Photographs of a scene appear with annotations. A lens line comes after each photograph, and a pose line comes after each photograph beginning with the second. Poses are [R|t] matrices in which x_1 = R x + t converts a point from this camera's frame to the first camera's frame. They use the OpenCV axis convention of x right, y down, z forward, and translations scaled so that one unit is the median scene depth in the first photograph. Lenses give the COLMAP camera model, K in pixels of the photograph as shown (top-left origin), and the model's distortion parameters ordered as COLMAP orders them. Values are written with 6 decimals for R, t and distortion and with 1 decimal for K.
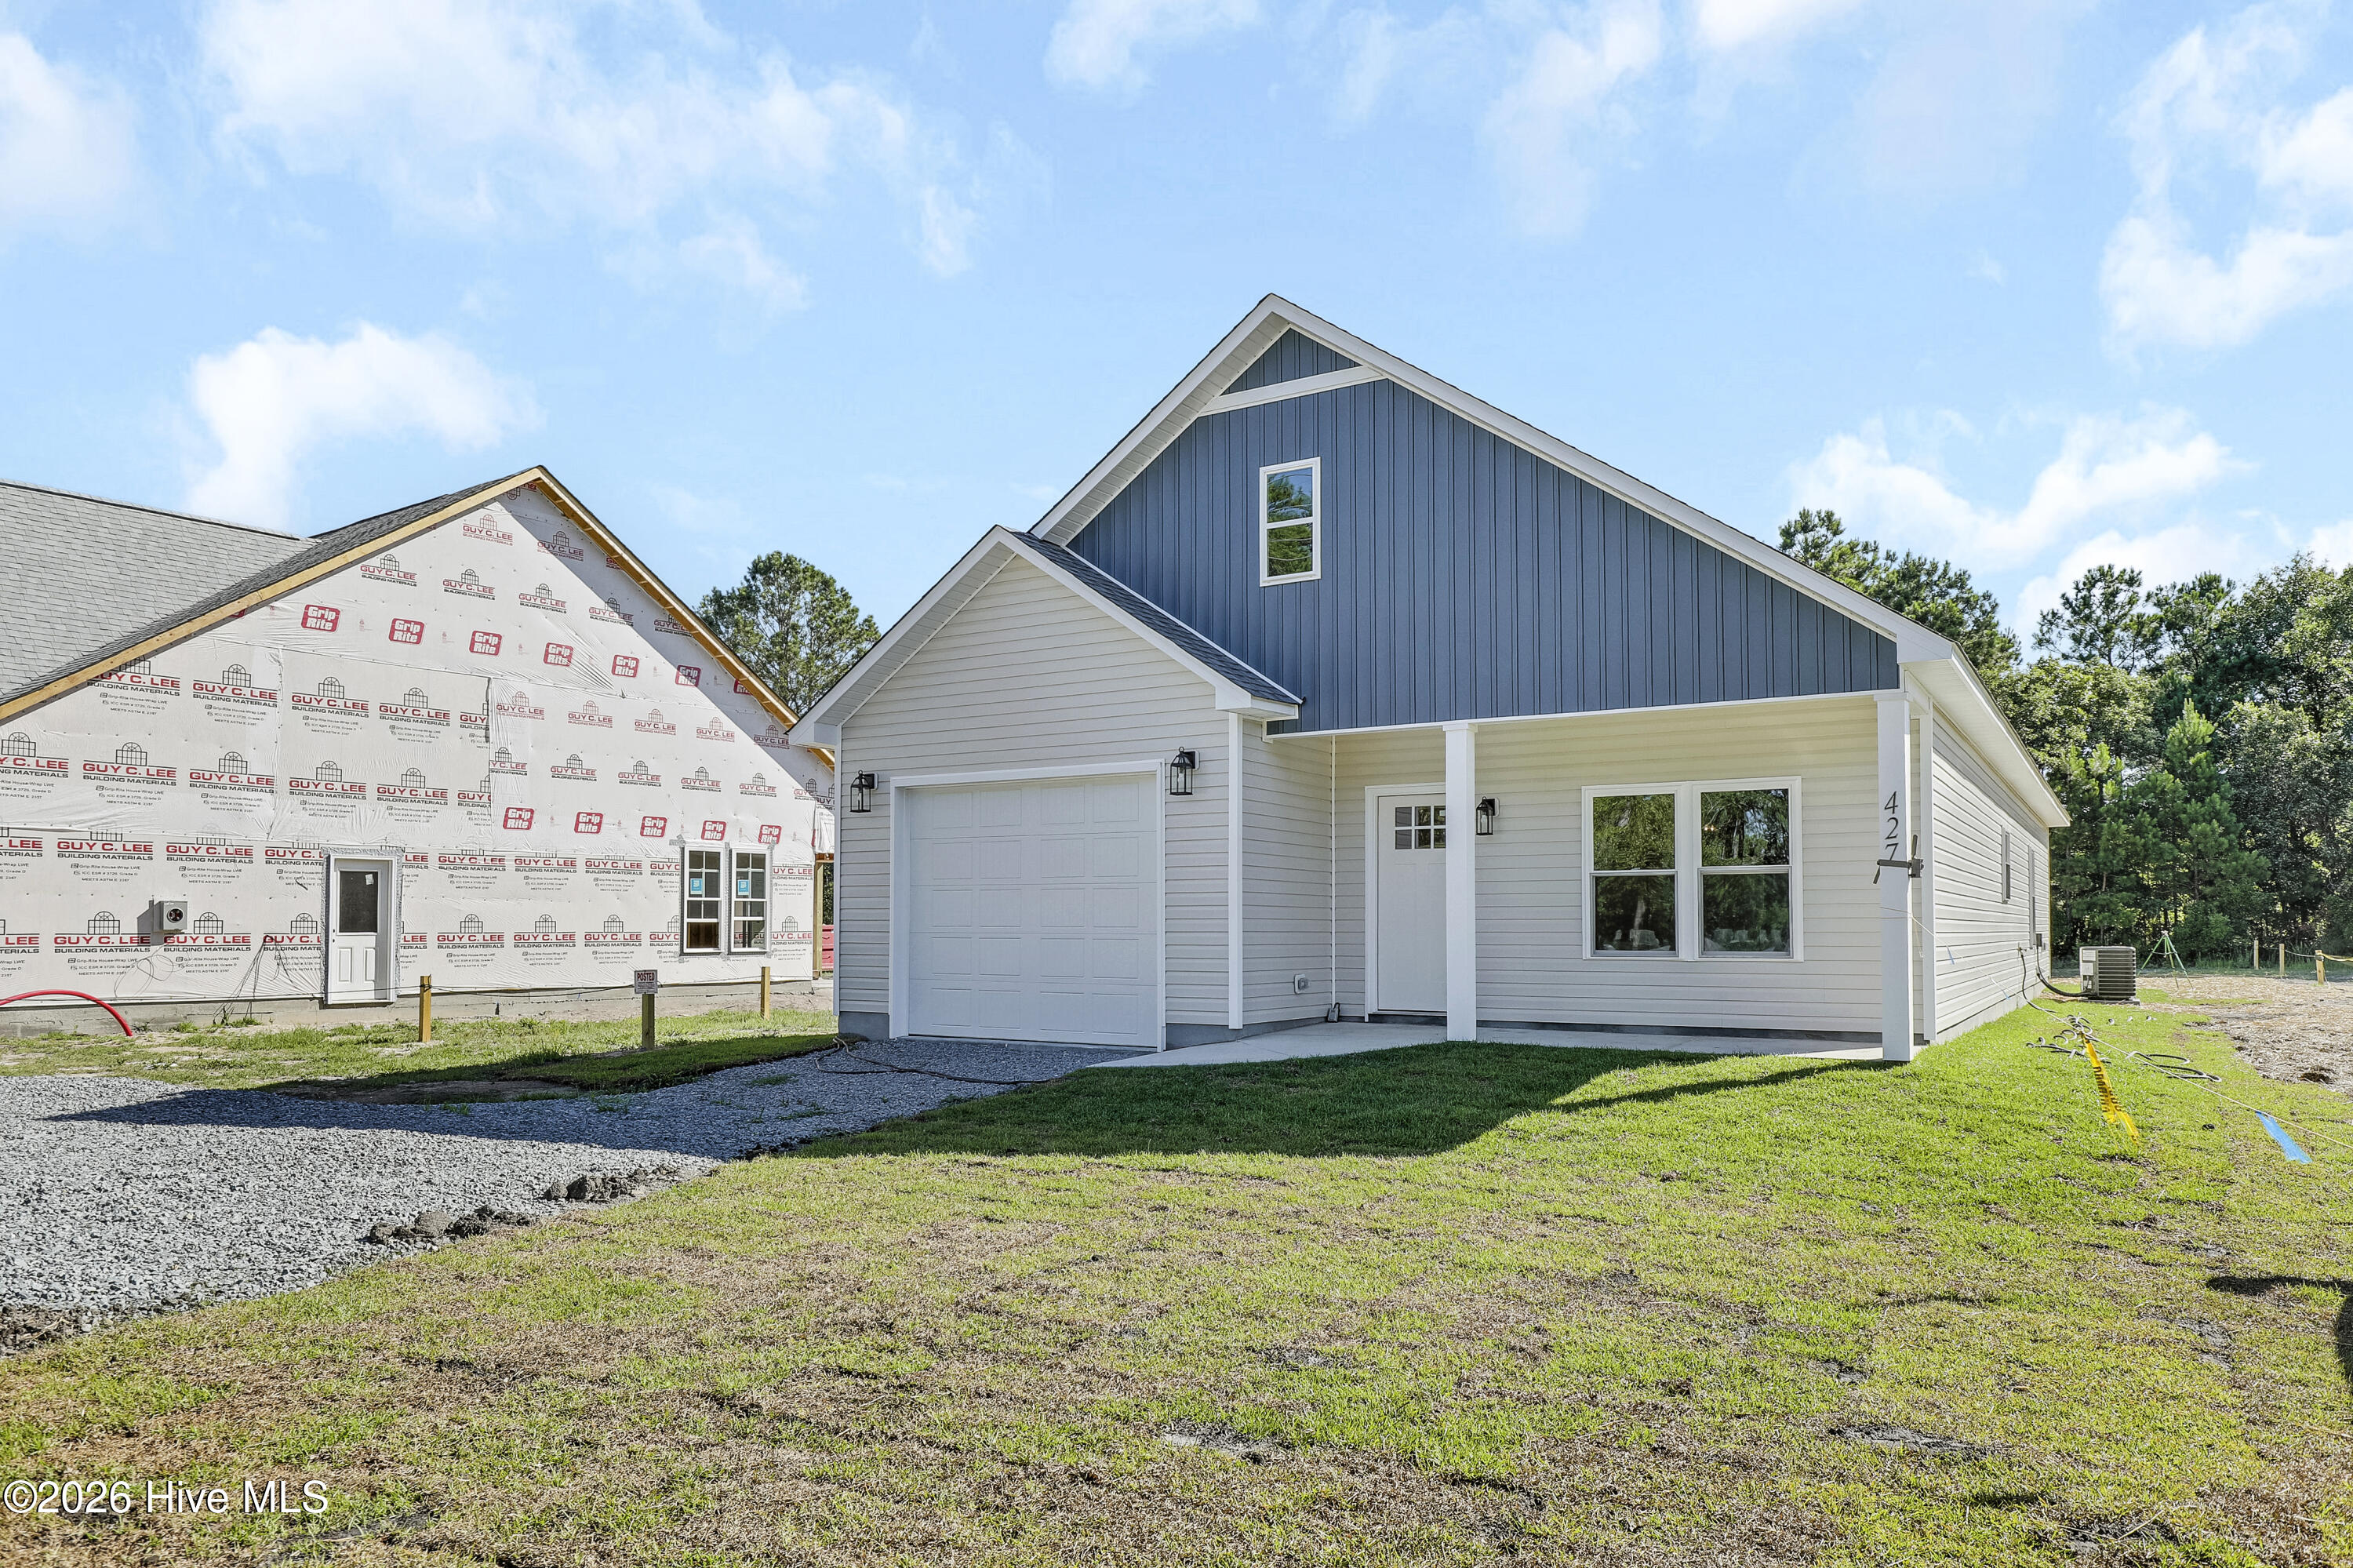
lens RADIAL K [[1569.2, 0, 1176.5], [0, 1569.2, 784.0], [0, 0, 1]] dist [-0.001120, -0.000158]
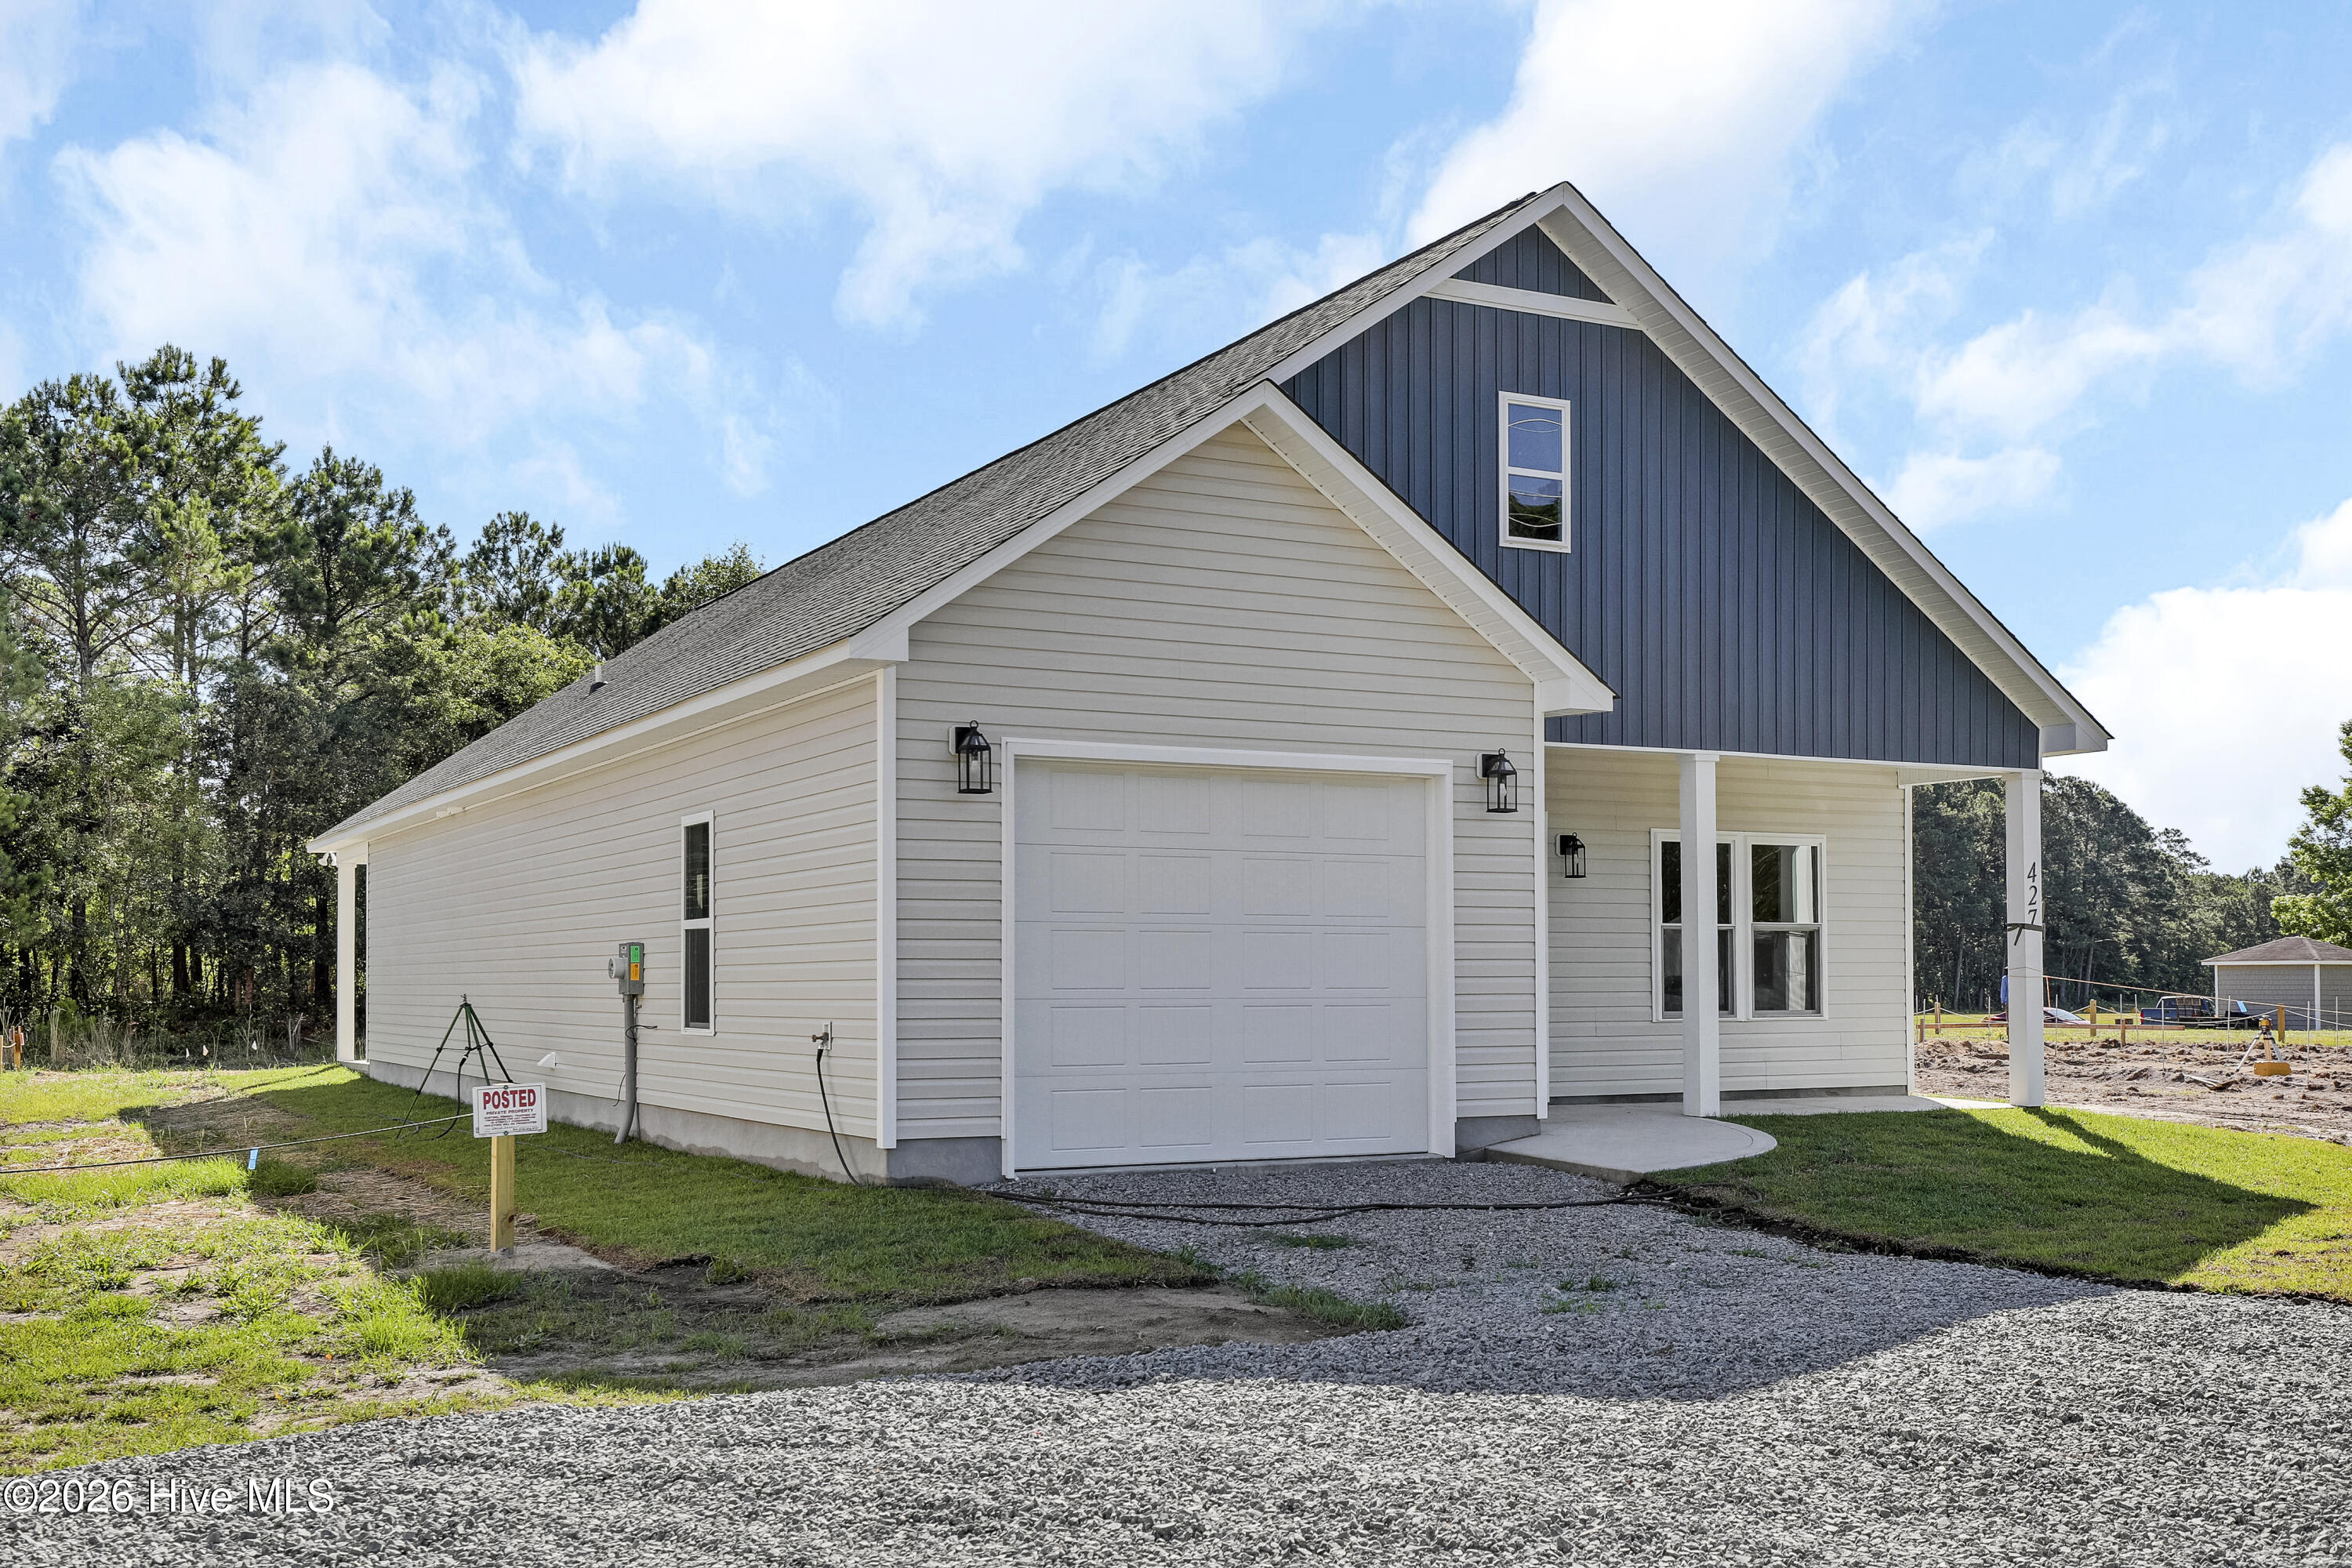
lens RADIAL K [[2386.0, 0, 1176.0], [0, 2386.0, 784.0], [0, 0, 1]] dist [0.008906, 0.002718]
pose [[0.495114, 0.069421, 0.866050, -1.041196], [-0.076549, 0.996412, -0.036108, 0.045532], [-0.865449, -0.048418, 0.498652, 0.552101]]
